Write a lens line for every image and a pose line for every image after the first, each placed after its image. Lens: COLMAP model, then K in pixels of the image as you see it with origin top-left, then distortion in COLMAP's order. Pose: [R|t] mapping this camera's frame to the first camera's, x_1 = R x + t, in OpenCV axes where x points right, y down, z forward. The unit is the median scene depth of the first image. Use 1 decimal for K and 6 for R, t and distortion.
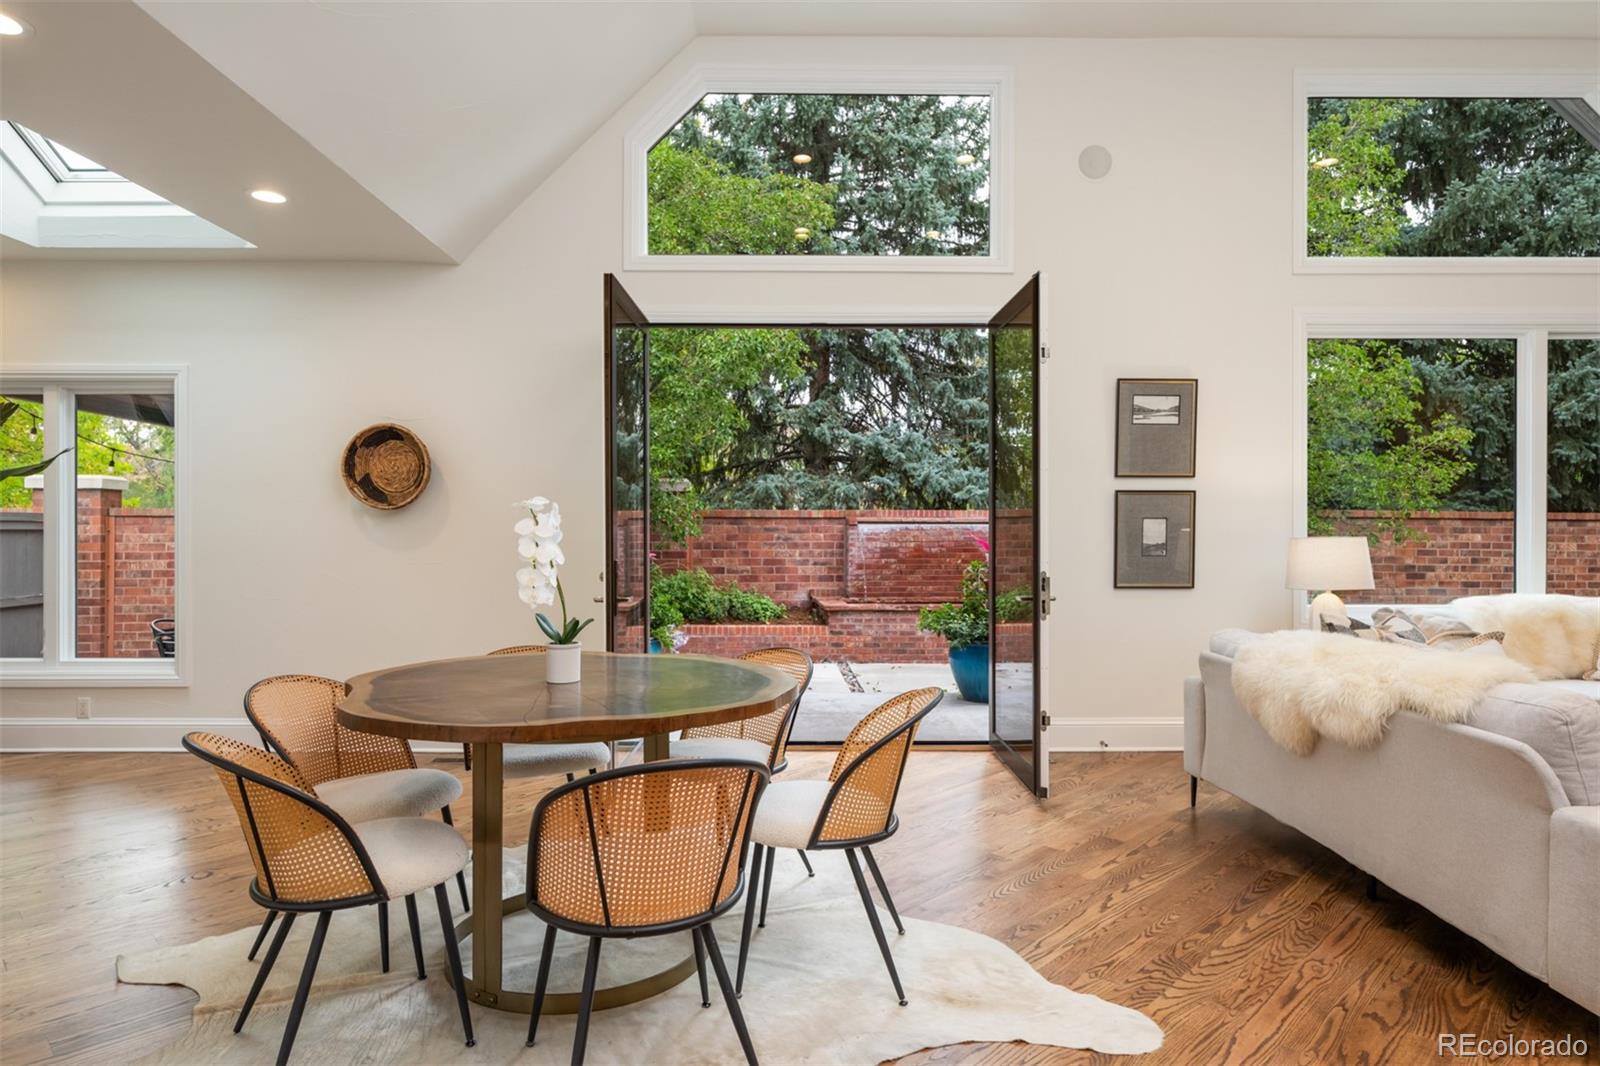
lens RADIAL K [[922.1, 0, 800.0], [0, 922.1, 533.0], [0, 0, 1]] dist [0.000512, 0.000019]
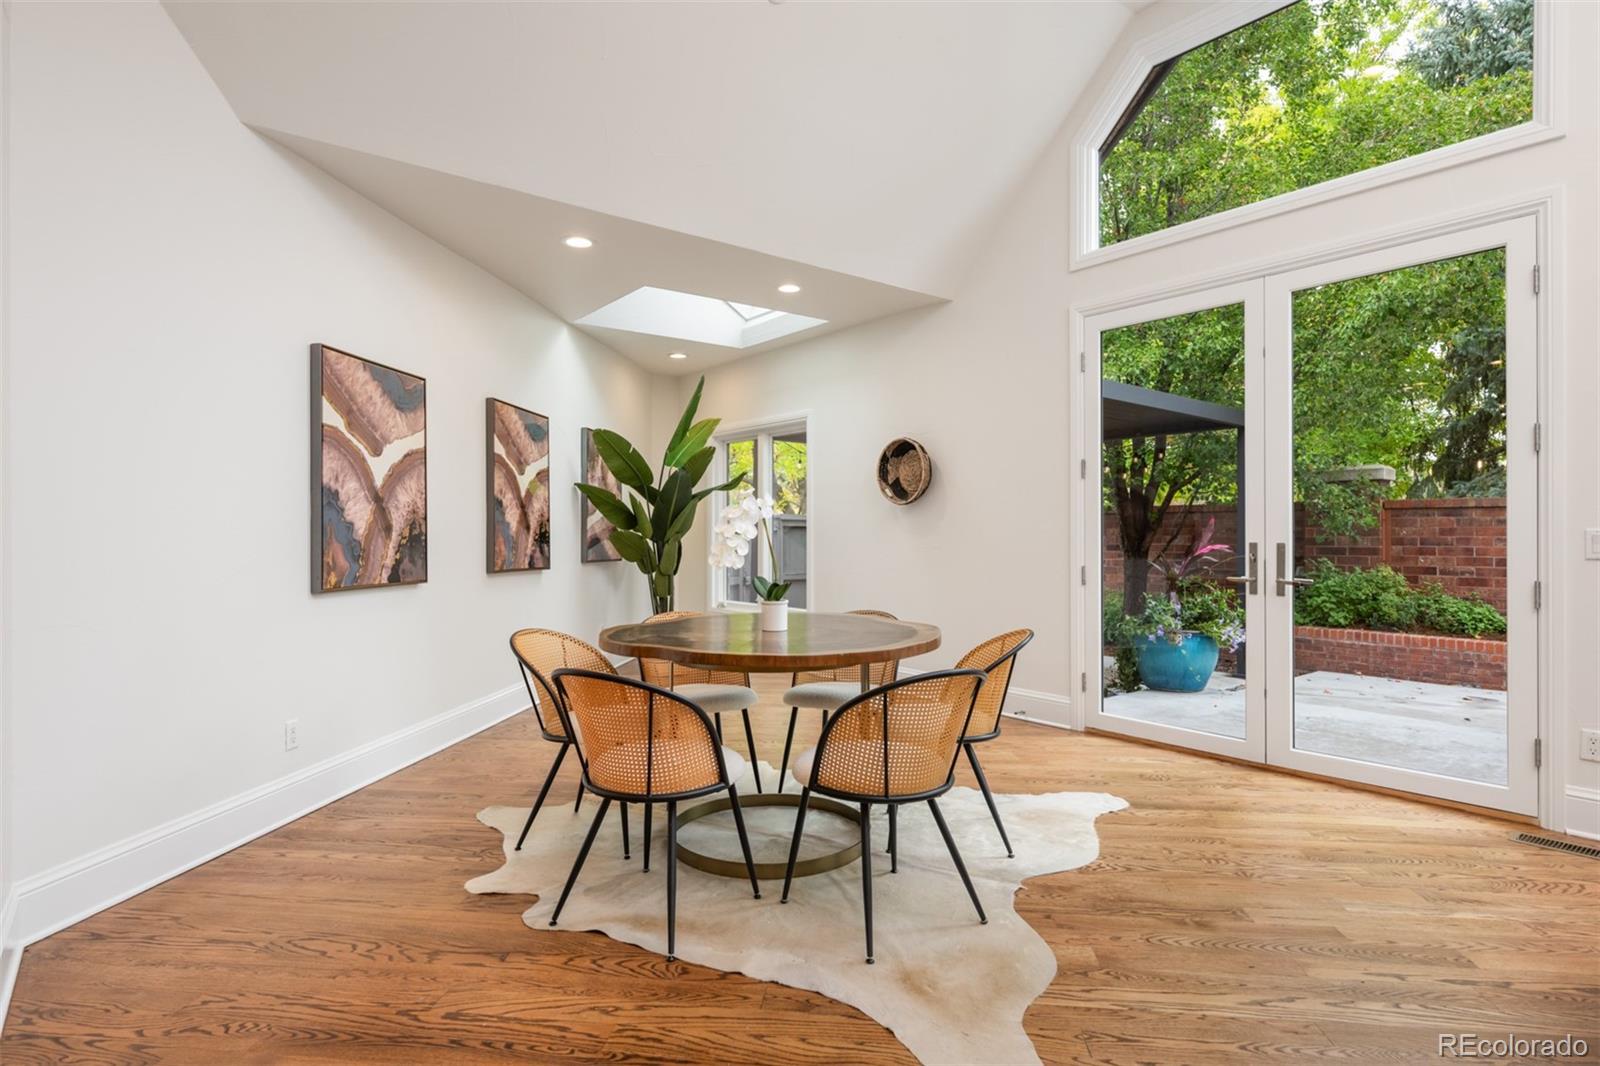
lens RADIAL K [[839.0, 0, 800.0], [0, 839.0, 533.0], [0, 0, 1]] dist [0.000100, -0.000208]
pose [[0.609564, -0.001441, -0.792736, 0.190048], [0.000588, 0.999999, -0.001365, 0.007545], [0.792737, 0.000366, 0.609564, 0.085817]]
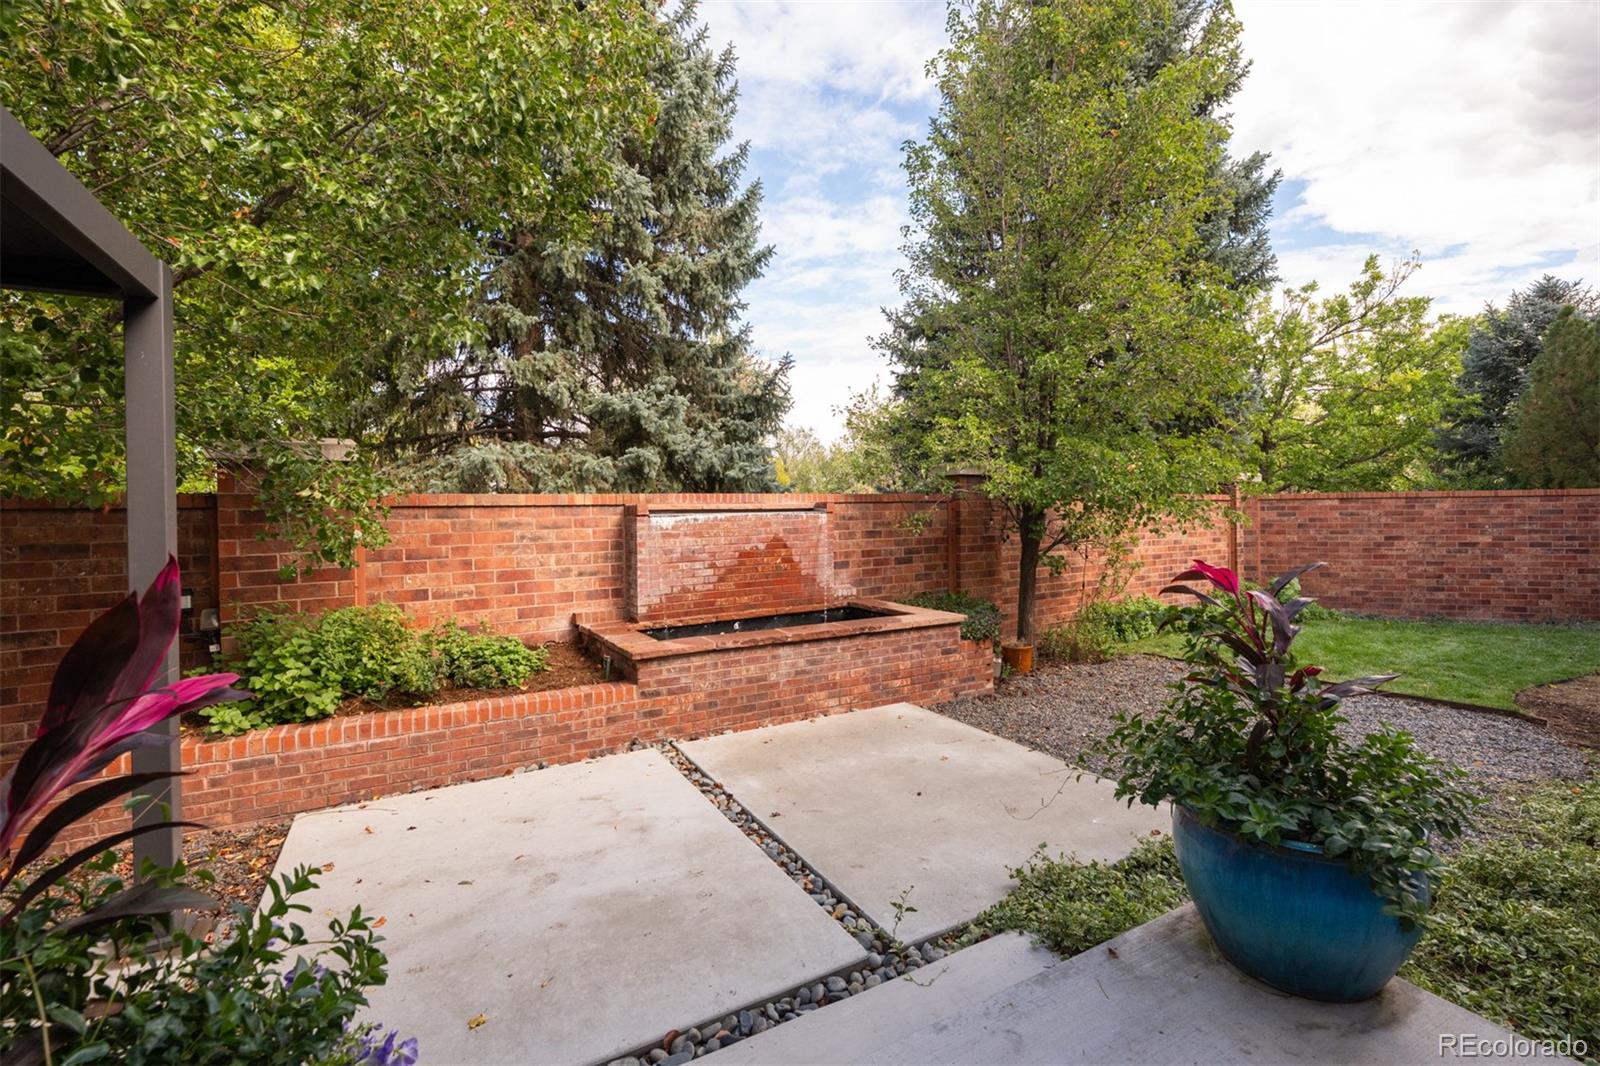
lens RADIAL K [[681.2, 0, 798.0], [0, 681.2, 513.7], [0, 0, 1]] dist [-0.001471, -0.000056]
pose [[0.887105, -0.016420, 0.461275, -0.079895], [0.014678, 0.999865, 0.007366, -0.013076], [-0.461333, 0.000236, 0.887227, 0.553914]]
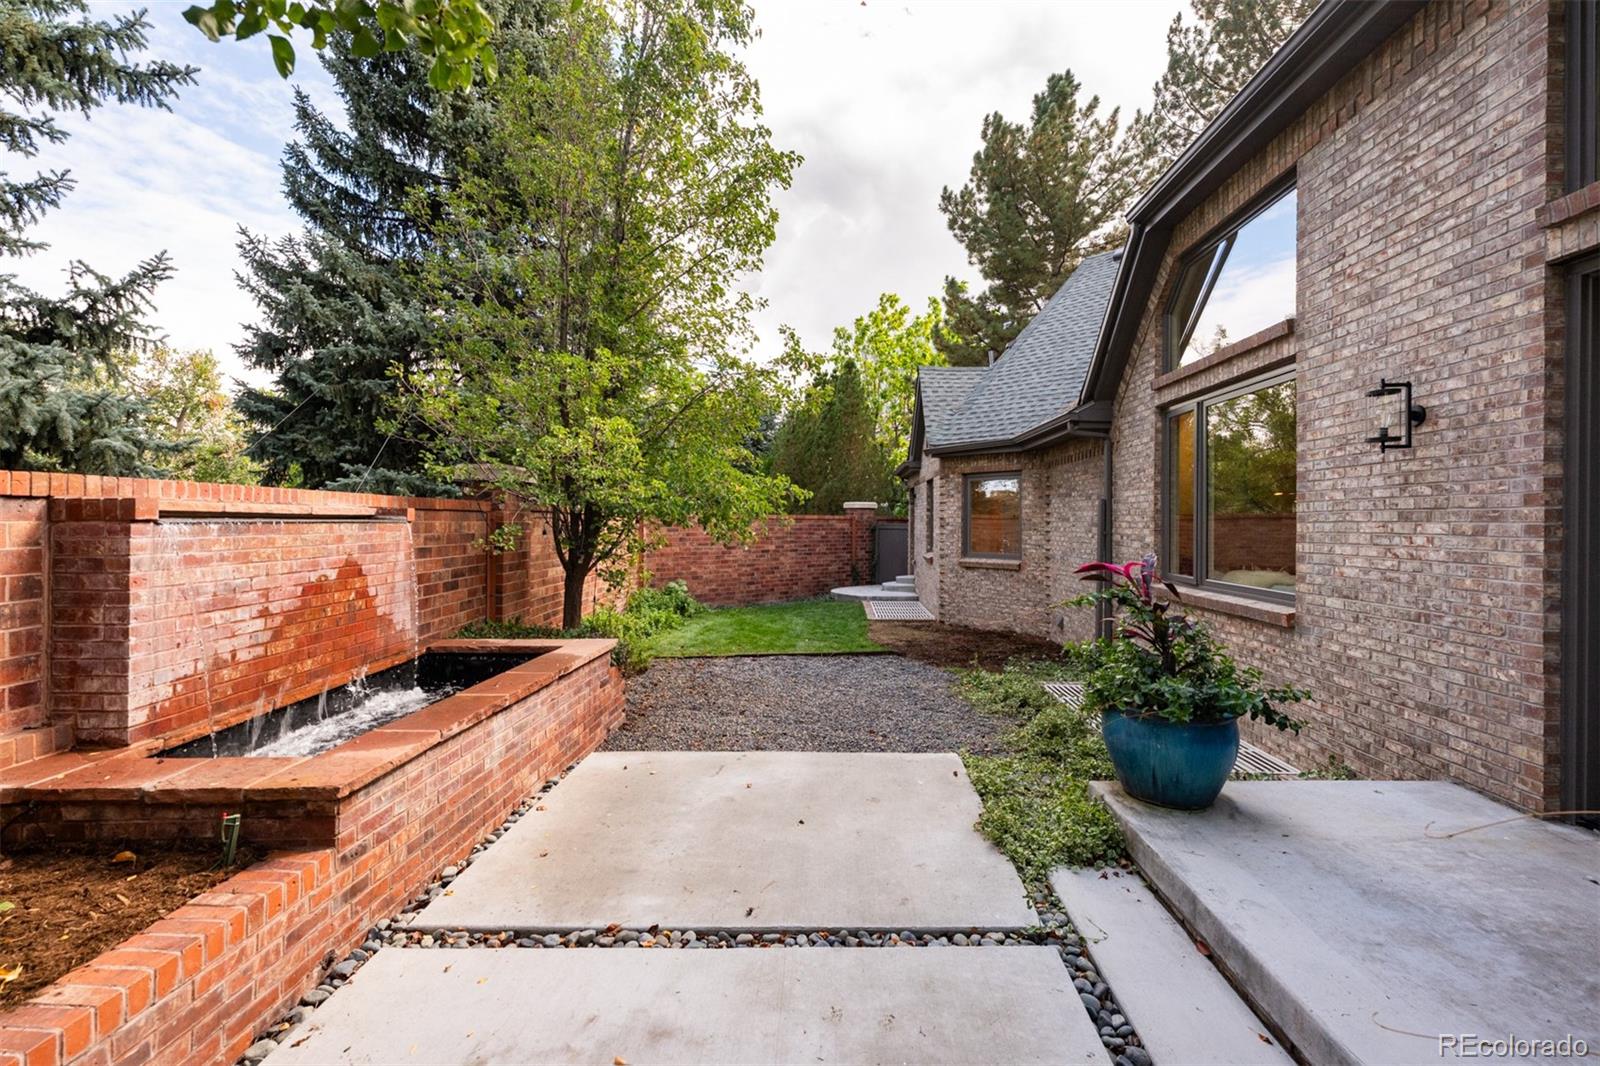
lens RADIAL K [[673.2, 0, 829.6], [0, 673.2, 525.3], [0, 0, 1]] dist [-0.000597, -0.000114]
pose [[0.029386, -0.005570, 0.999553, -0.191936], [-0.001793, 0.999983, 0.005625, -0.009728], [-0.999567, -0.001957, 0.029376, 0.824213]]
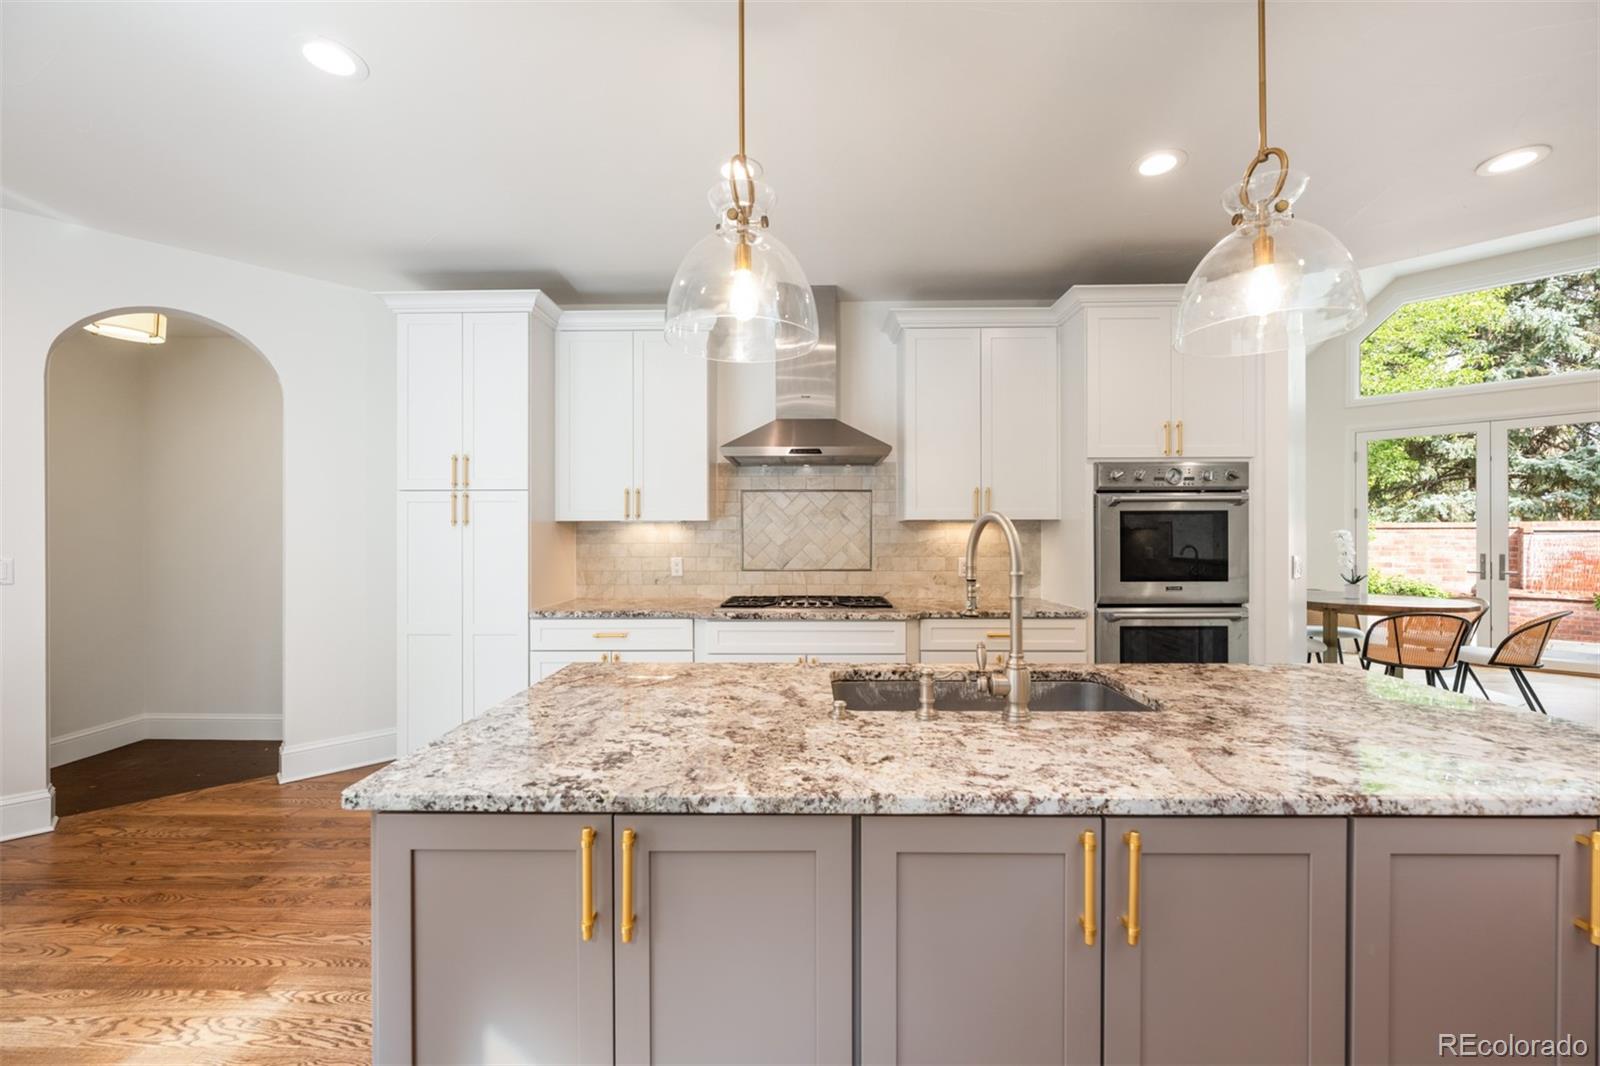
lens RADIAL K [[642.5, 0, 800.0], [0, 642.5, 533.0], [0, 0, 1]] dist [0.000582, 0.000170]
pose [[0.699058, -0.003493, -0.715056, -0.012057], [0.000480, 0.999990, -0.004417, -0.005876], [0.715065, 0.002744, 0.699053, -0.393232]]
